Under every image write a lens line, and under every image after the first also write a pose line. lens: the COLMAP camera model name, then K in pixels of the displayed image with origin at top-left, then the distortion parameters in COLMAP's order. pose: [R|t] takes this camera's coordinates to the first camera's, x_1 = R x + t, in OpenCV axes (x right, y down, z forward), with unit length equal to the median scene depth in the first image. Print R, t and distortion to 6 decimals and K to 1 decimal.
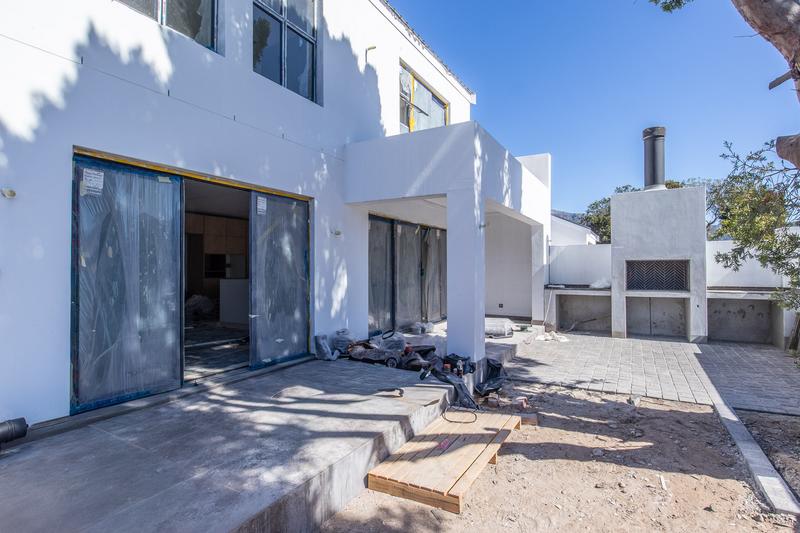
lens RADIAL K [[394.6, 0, 417.3], [0, 394.6, 259.0], [0, 0, 1]] dist [0.000875, 0.000464]
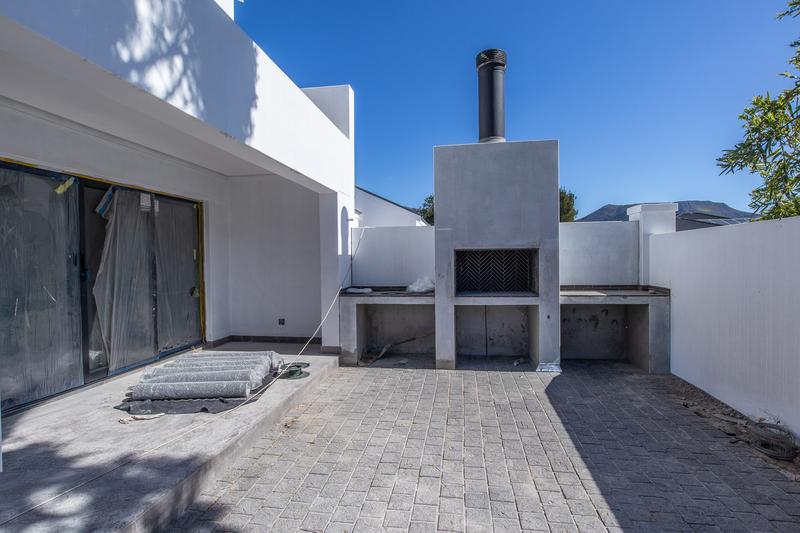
lens RADIAL K [[394.6, 0, 417.3], [0, 394.6, 259.0], [0, 0, 1]] dist [0.000875, 0.000464]
pose [[0.926208, -0.010504, 0.376867, 0.223580], [0.002736, 0.999773, 0.021141, 0.004660], [-0.377004, -0.018549, 0.926026, 0.415770]]
